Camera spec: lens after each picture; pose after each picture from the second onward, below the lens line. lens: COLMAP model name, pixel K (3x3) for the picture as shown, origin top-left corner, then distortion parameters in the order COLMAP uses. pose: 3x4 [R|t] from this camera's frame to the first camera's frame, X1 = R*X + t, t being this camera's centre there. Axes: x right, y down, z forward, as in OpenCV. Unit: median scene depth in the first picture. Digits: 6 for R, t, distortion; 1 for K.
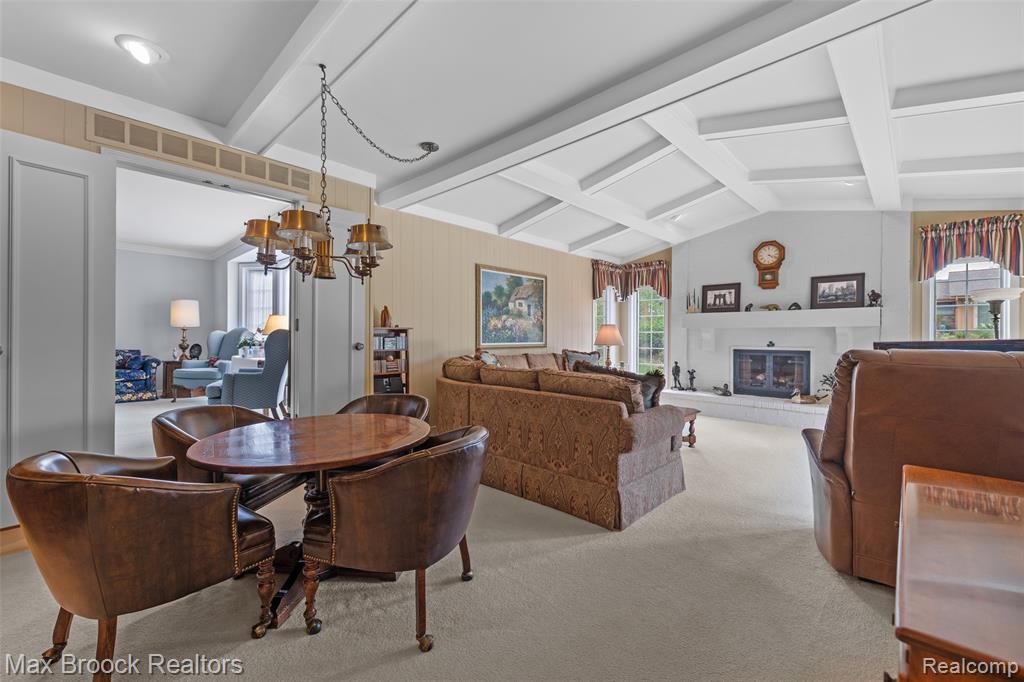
lens RADIAL K [[416.5, 0, 509.6], [0, 416.5, 338.1], [0, 0, 1]] dist [0.010193, -0.002567]
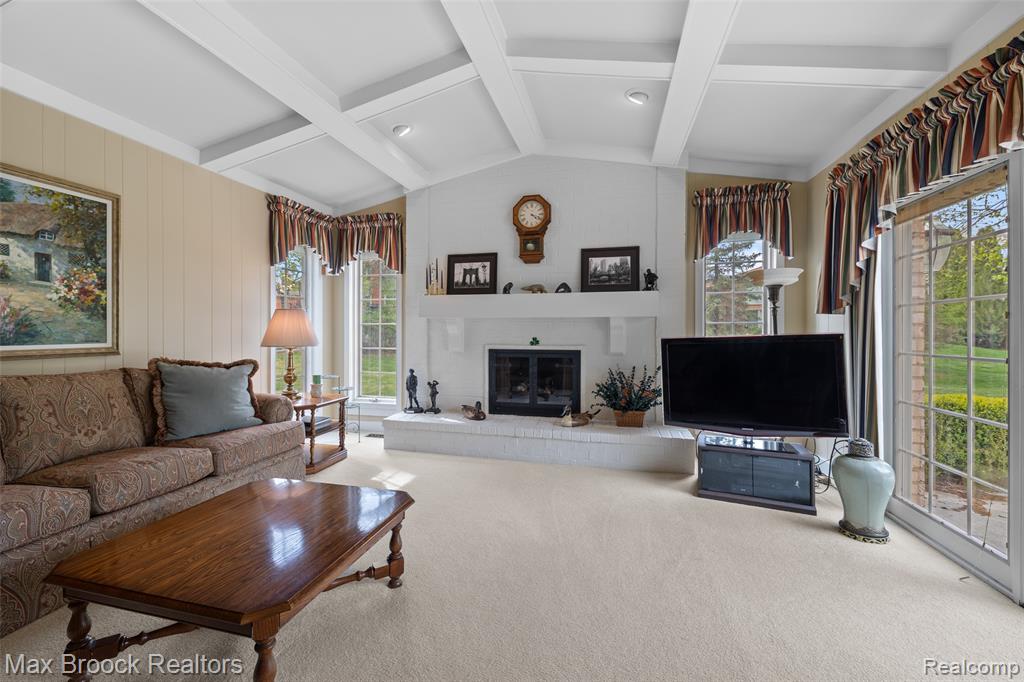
lens RADIAL K [[416.5, 0, 509.6], [0, 416.5, 335.5], [0, 0, 1]] dist [0.010193, -0.002567]
pose [[0.865413, -0.006873, 0.501011, 0.232073], [0.003410, 0.999964, 0.007828, -0.000847], [-0.501047, -0.005066, 0.865405, 0.405784]]
